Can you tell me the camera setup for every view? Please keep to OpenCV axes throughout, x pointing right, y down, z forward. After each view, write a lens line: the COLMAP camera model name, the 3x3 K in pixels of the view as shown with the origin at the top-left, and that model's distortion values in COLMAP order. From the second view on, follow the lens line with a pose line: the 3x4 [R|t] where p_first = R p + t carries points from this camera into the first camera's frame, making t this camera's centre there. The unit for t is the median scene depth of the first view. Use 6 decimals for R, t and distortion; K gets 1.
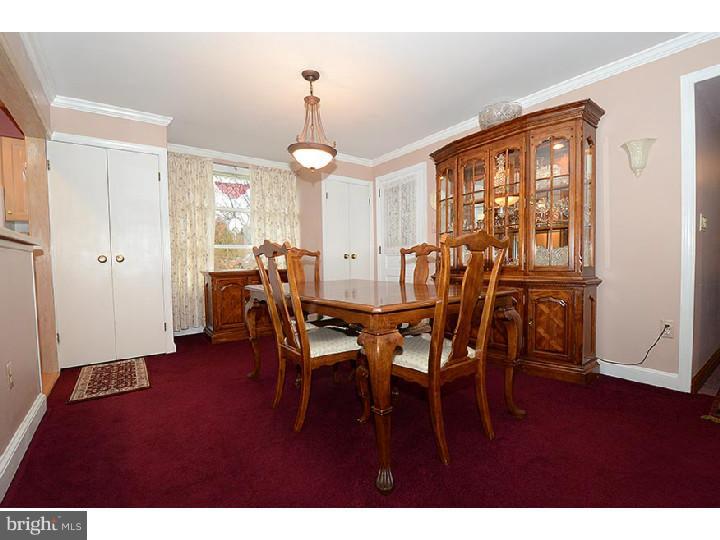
lens RADIAL K [[326.7, 0, 362.5], [0, 326.7, 272.8], [0, 0, 1]] dist [0.016537, -0.017685]
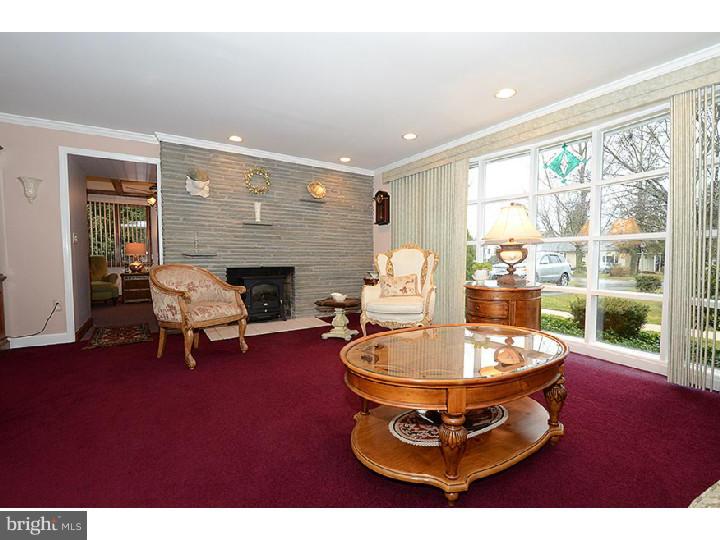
lens RADIAL K [[326.7, 0, 362.5], [0, 326.7, 272.8], [0, 0, 1]] dist [0.016537, -0.017685]
pose [[0.051833, -0.034871, 0.998047, -0.481034], [0.036570, 0.998786, 0.032997, 0.016427], [-0.997986, 0.034789, 0.053045, -0.475690]]
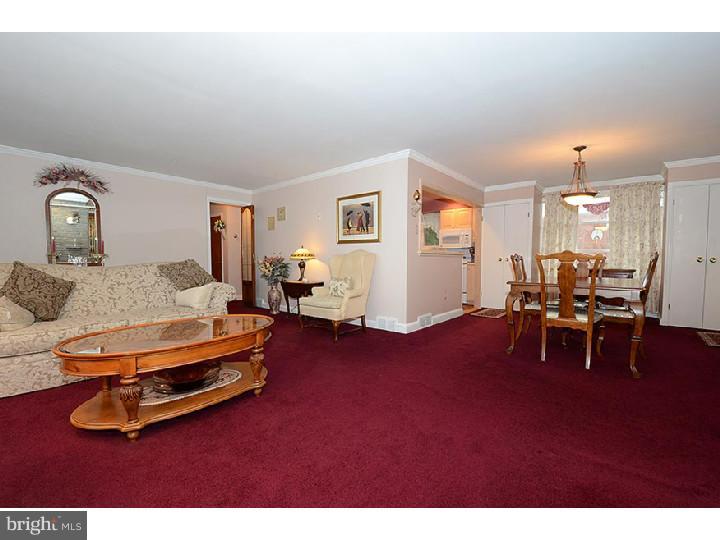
lens RADIAL K [[326.7, 0, 362.5], [0, 326.7, 272.8], [0, 0, 1]] dist [0.016537, -0.017685]
pose [[0.232905, 0.052397, -0.971087, 1.176185], [-0.041044, 0.998187, 0.044016, -0.017724], [0.971633, 0.029606, 0.234633, -0.381802]]
